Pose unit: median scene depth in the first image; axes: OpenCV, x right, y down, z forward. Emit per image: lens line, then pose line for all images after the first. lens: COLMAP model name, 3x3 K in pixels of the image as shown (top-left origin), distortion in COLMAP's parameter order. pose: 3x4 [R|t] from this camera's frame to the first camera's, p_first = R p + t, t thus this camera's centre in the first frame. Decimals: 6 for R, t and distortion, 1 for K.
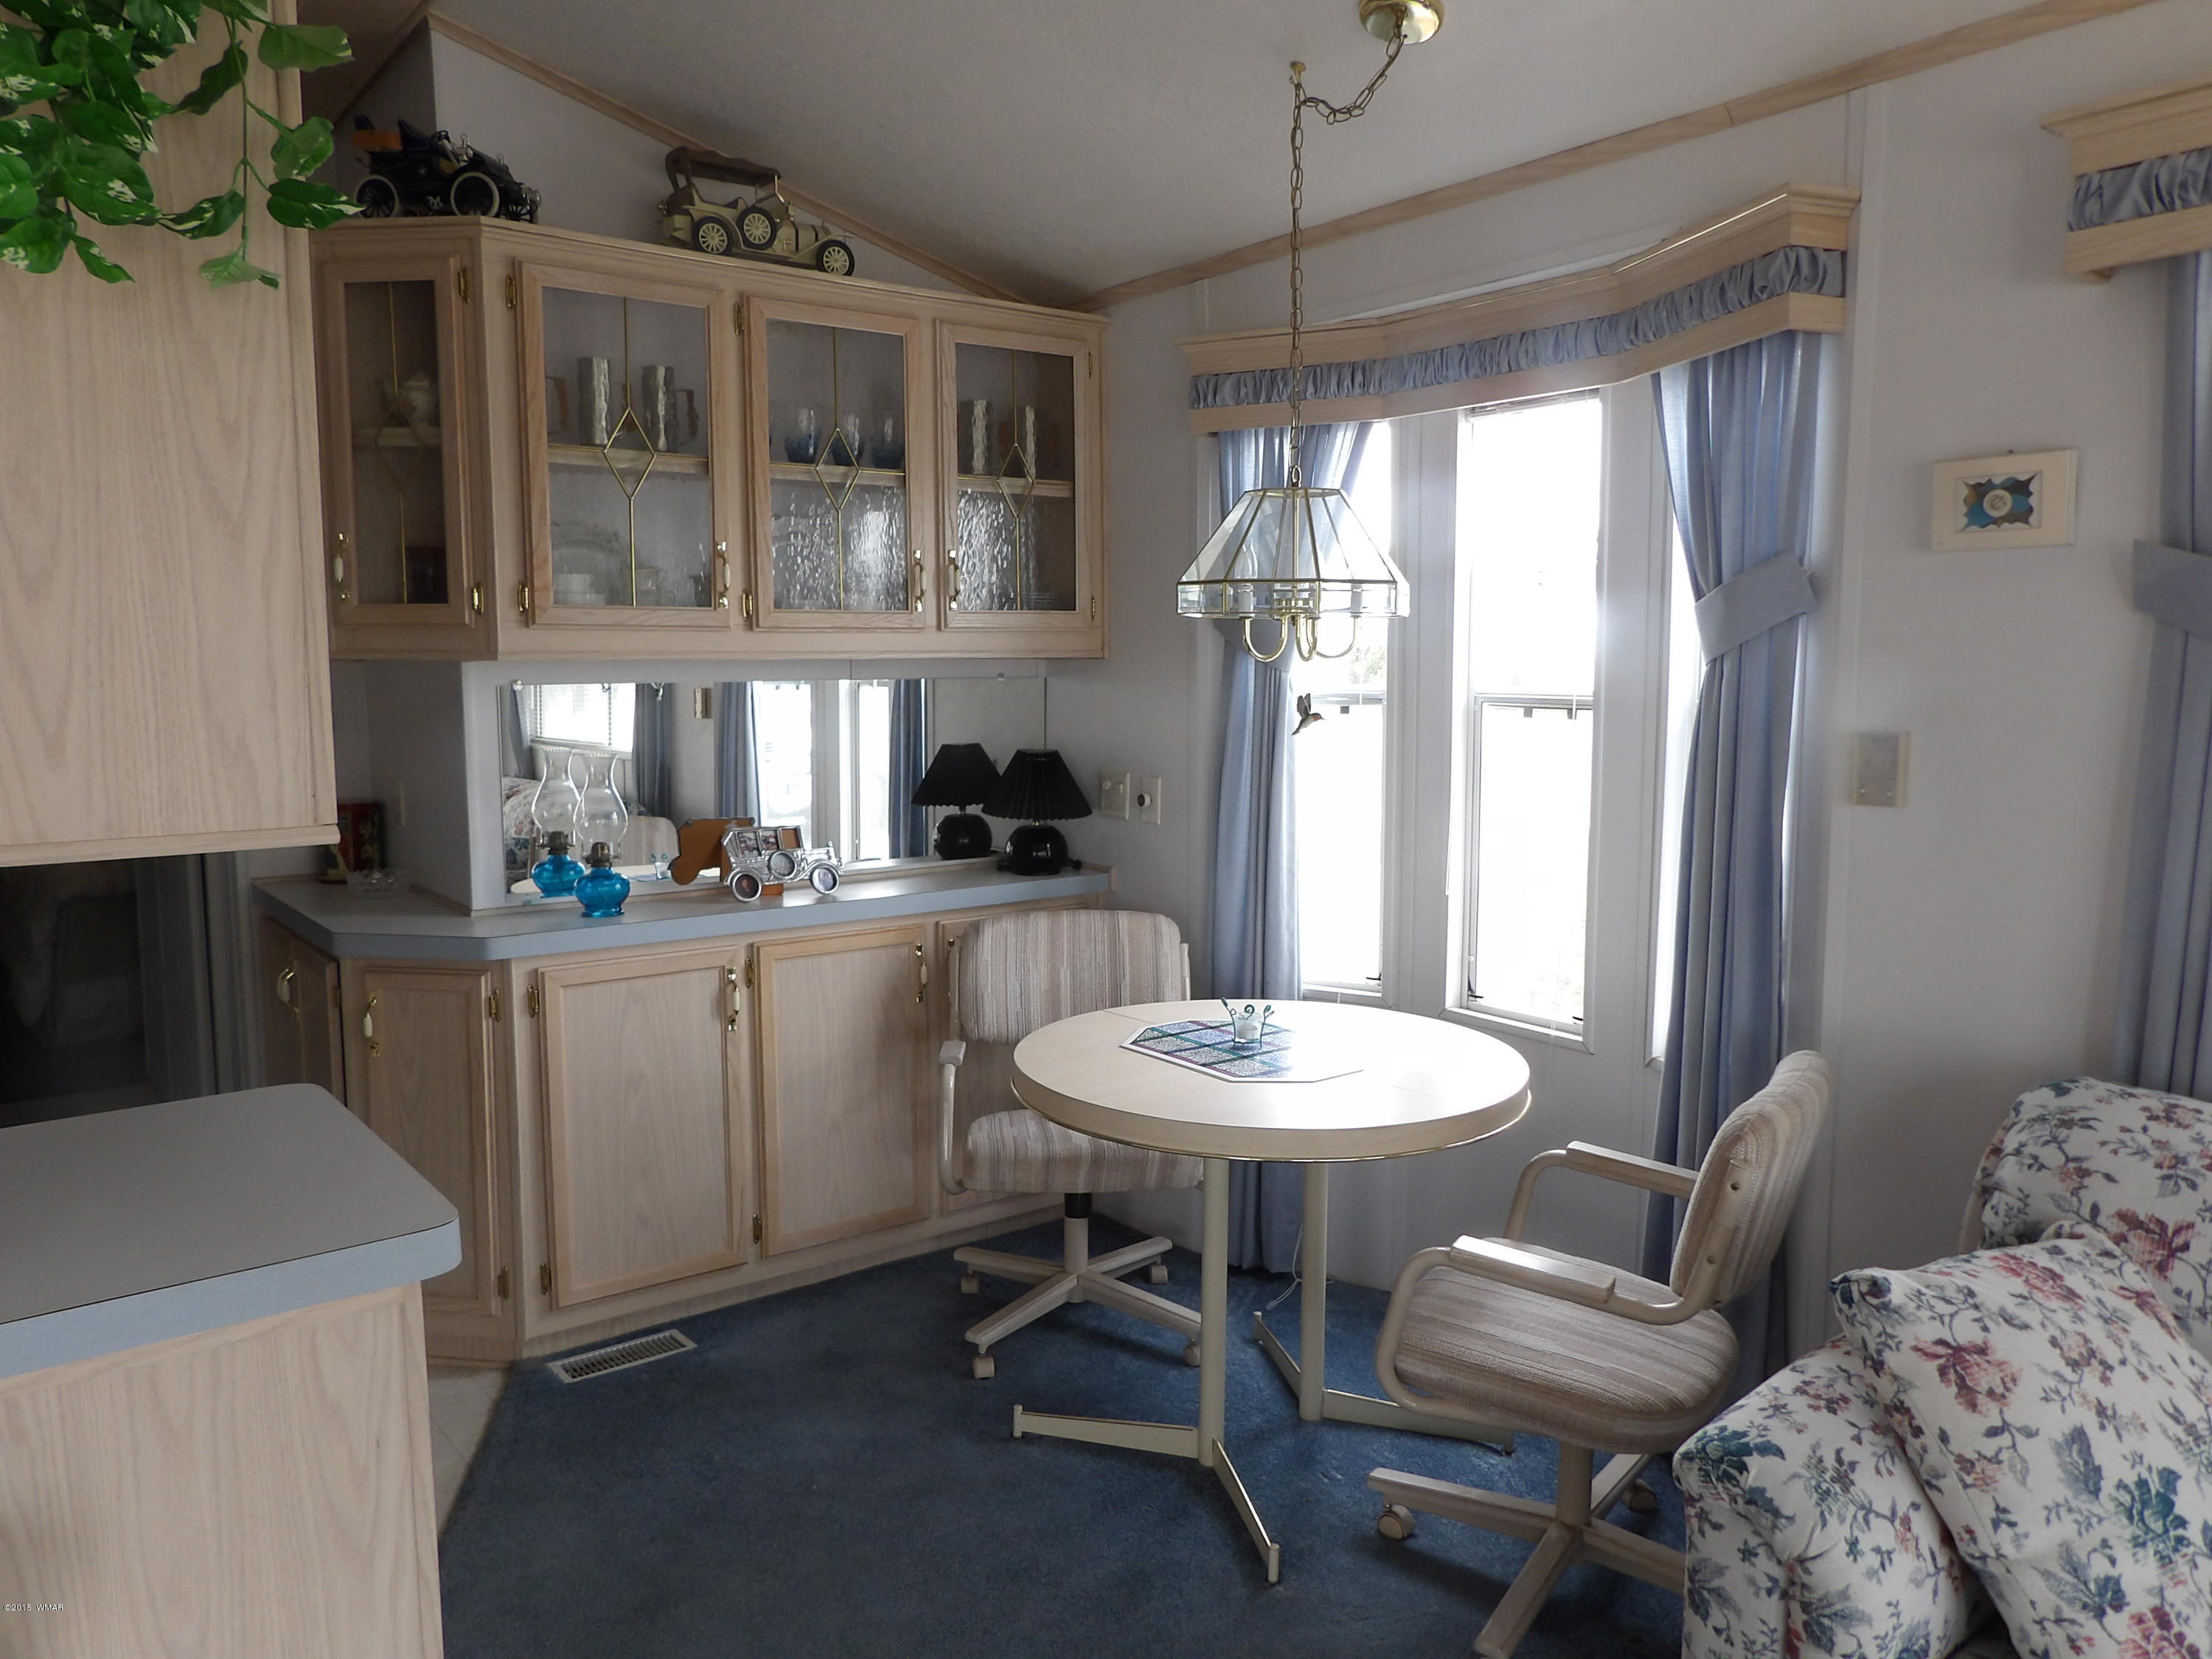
lens RADIAL K [[1581.1, 0, 1112.8], [0, 1581.1, 830.8], [0, 0, 1]] dist [-0.020743, 0.035842]
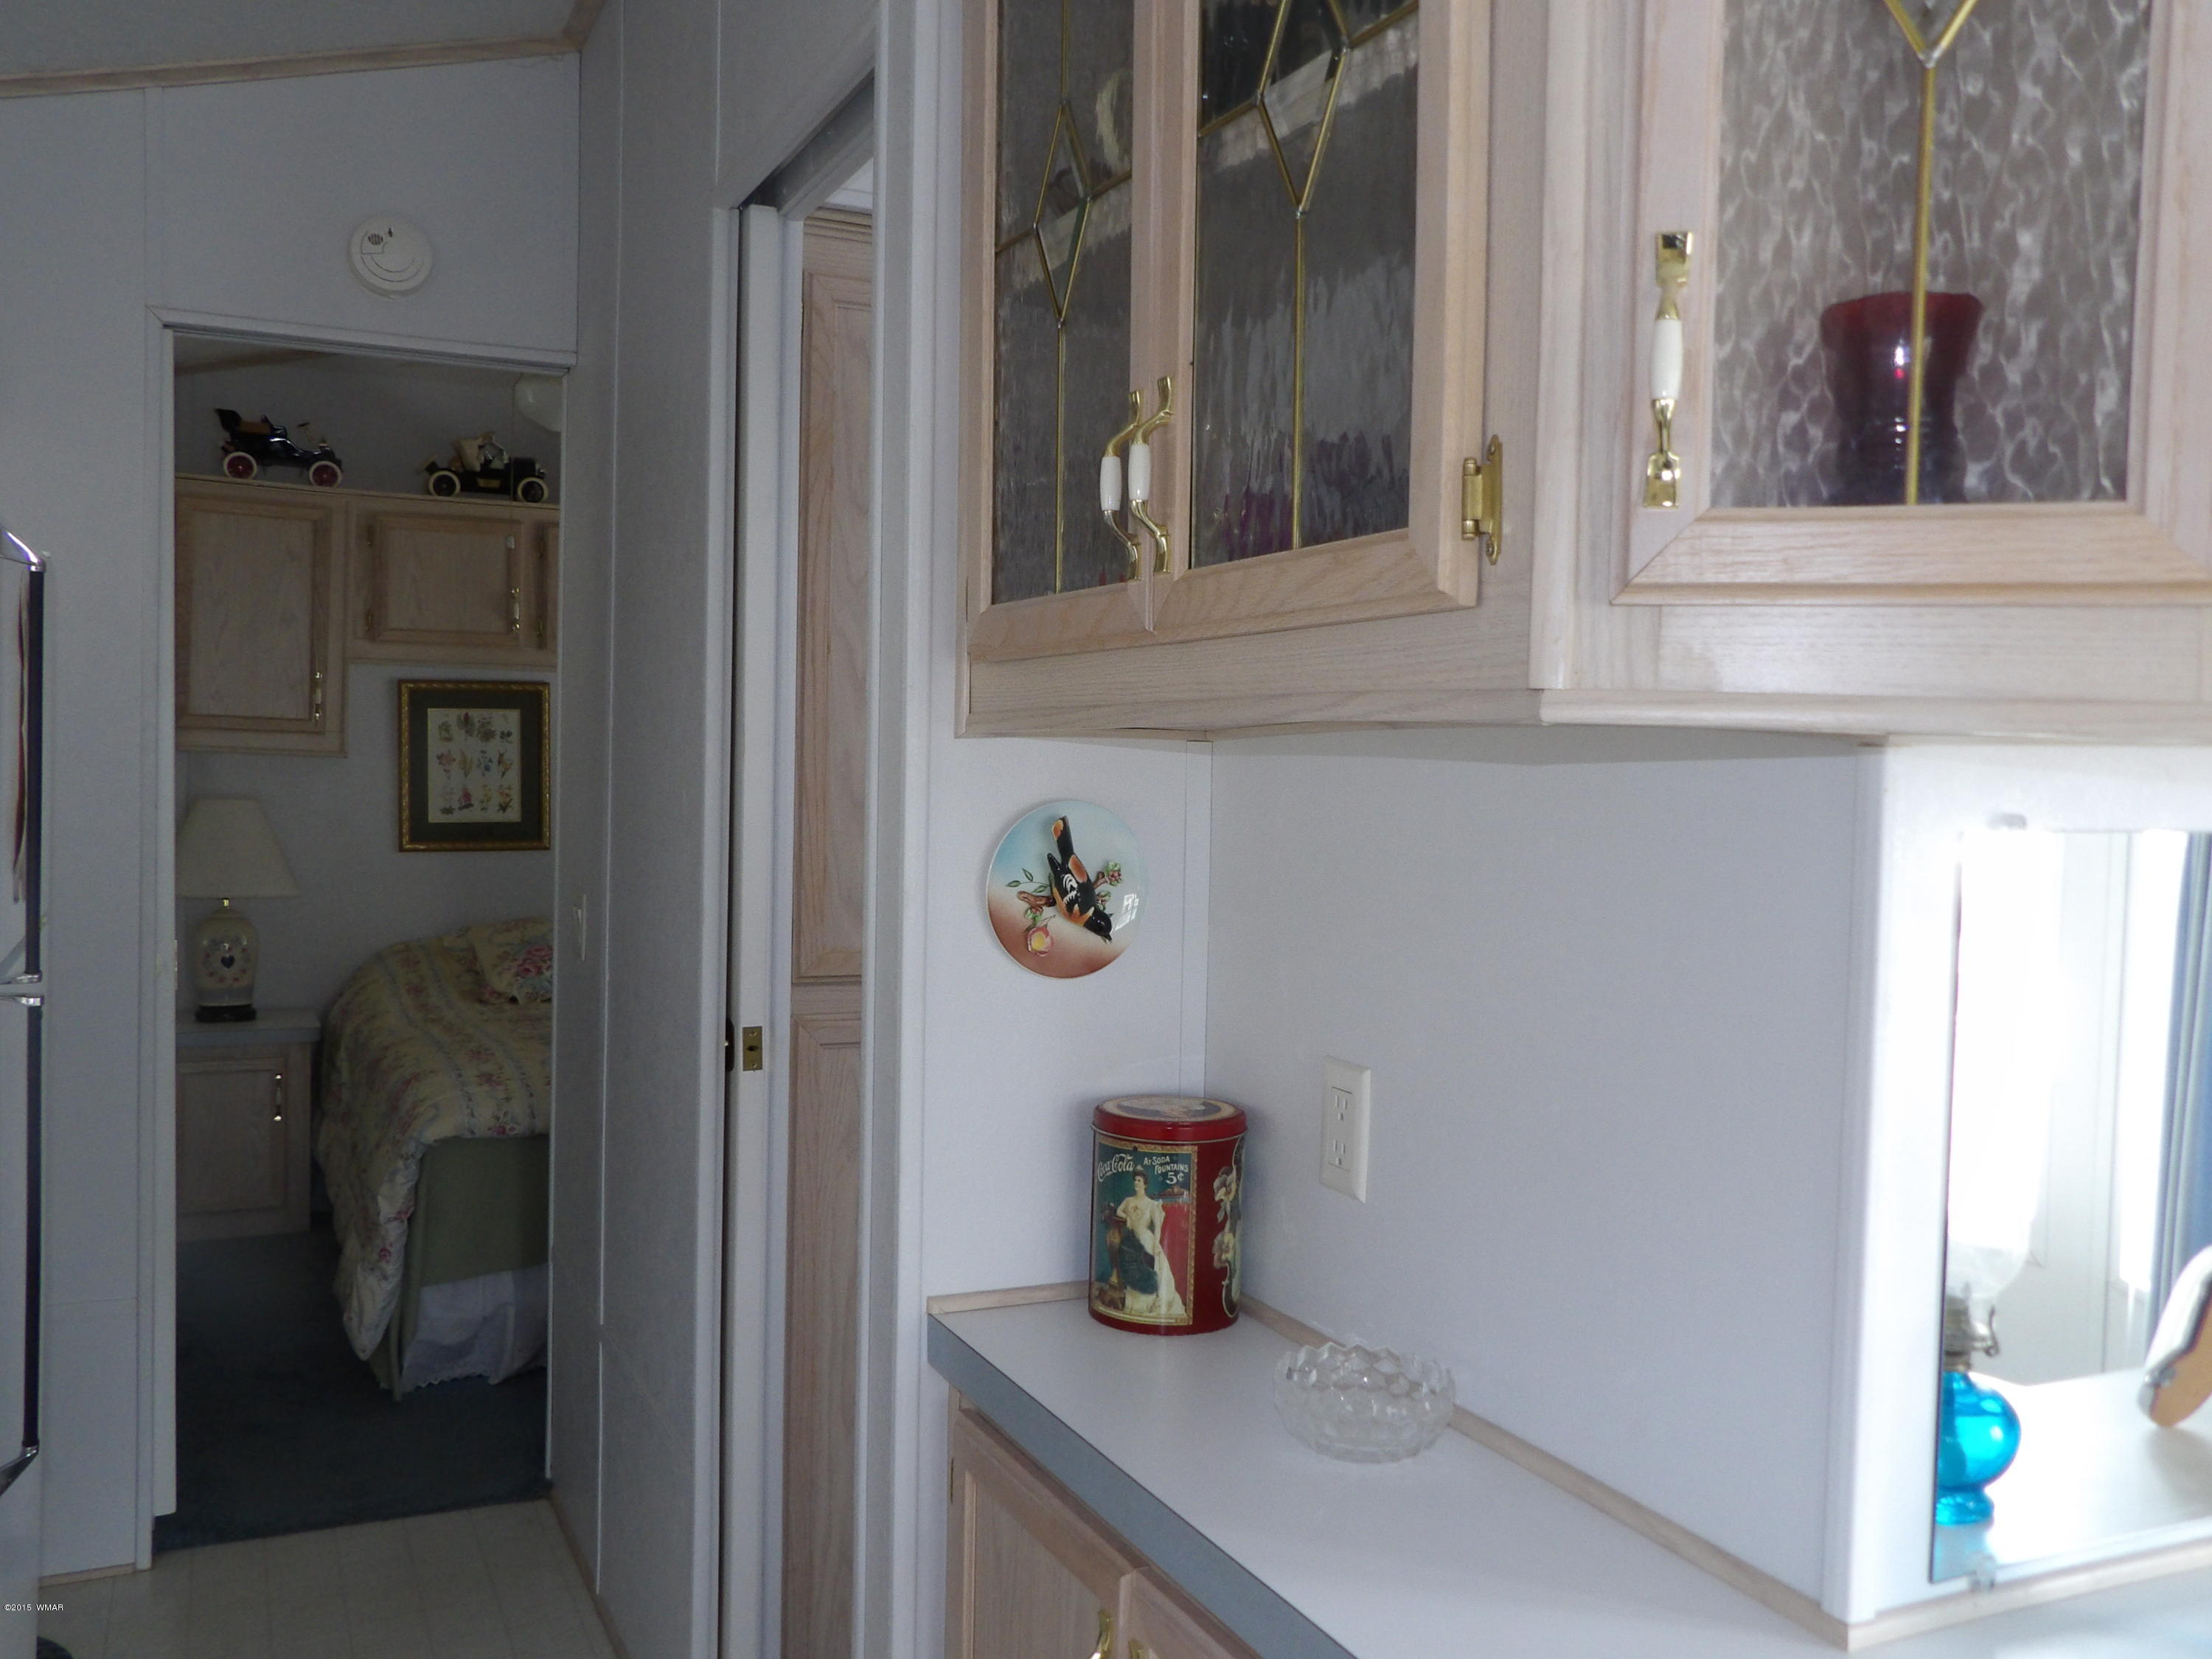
lens RADIAL K [[1842.9, 0, 1112.2], [0, 1842.9, 823.1], [0, 0, 1]] dist [-0.072518, 0.092736]
pose [[0.976902, 0.038137, -0.210256, -0.507024], [-0.054830, 0.995739, -0.074145, -0.065743], [0.206533, 0.083961, 0.974831, 0.693414]]
